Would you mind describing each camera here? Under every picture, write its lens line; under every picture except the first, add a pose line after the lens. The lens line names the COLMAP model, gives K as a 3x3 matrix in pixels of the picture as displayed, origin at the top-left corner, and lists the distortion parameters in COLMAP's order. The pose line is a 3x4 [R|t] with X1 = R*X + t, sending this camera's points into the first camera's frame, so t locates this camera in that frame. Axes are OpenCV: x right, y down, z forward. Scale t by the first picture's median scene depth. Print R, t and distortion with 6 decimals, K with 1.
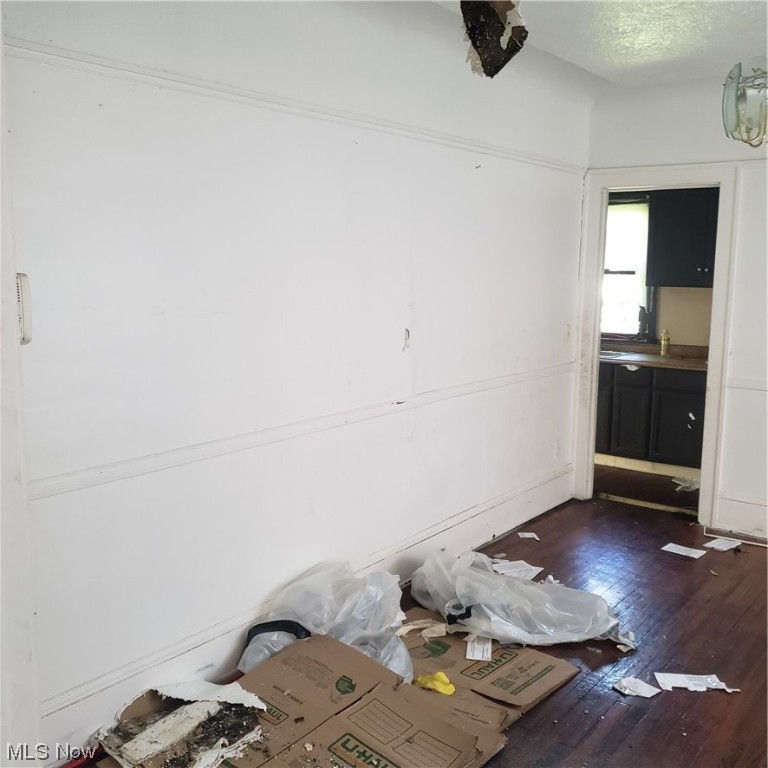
lens RADIAL K [[779.5, 0, 401.0], [0, 779.5, 382.5], [0, 0, 1]] dist [0.012296, -0.013381]
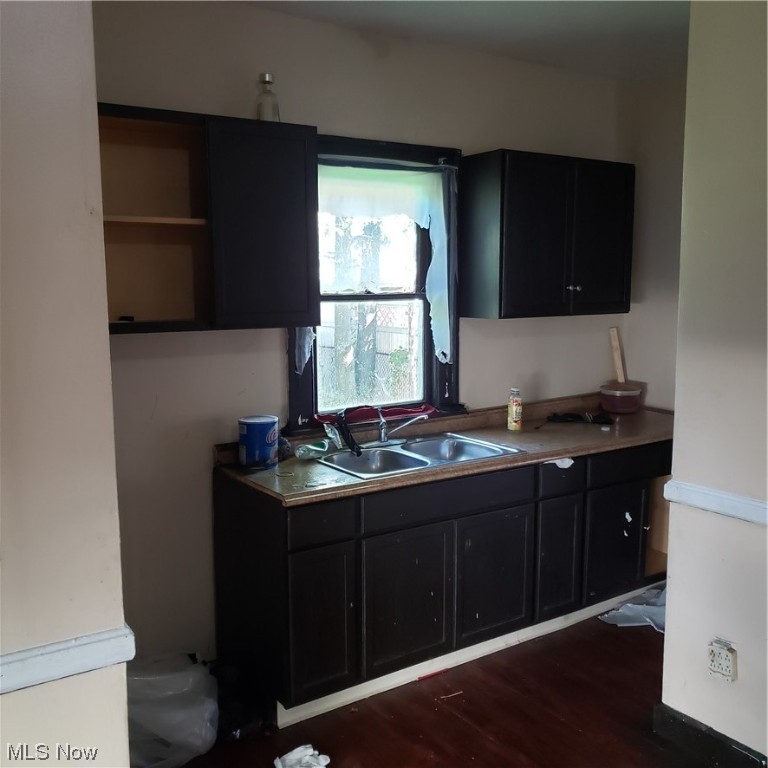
lens RADIAL K [[789.0, 0, 374.7], [0, 789.0, 384.2], [0, 0, 1]] dist [0.137358, -0.464581]
pose [[0.308393, -0.140710, 0.940794, -0.319811], [0.149819, 0.983841, 0.098038, -0.178614], [-0.939387, 0.110715, 0.324491, 1.121621]]
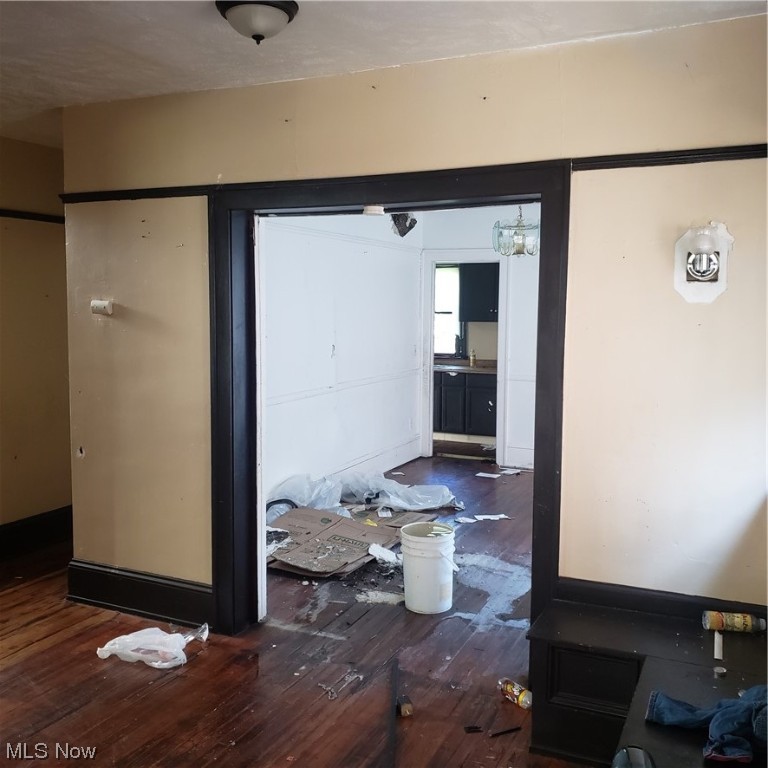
lens RADIAL K [[779.5, 0, 401.0], [0, 779.5, 382.5], [0, 0, 1]] dist [0.012296, -0.013381]
pose [[0.972517, -0.025330, 0.231448, -0.194524], [0.037181, 0.998203, -0.046984, 0.079750], [-0.229842, 0.054298, 0.971712, -0.571846]]
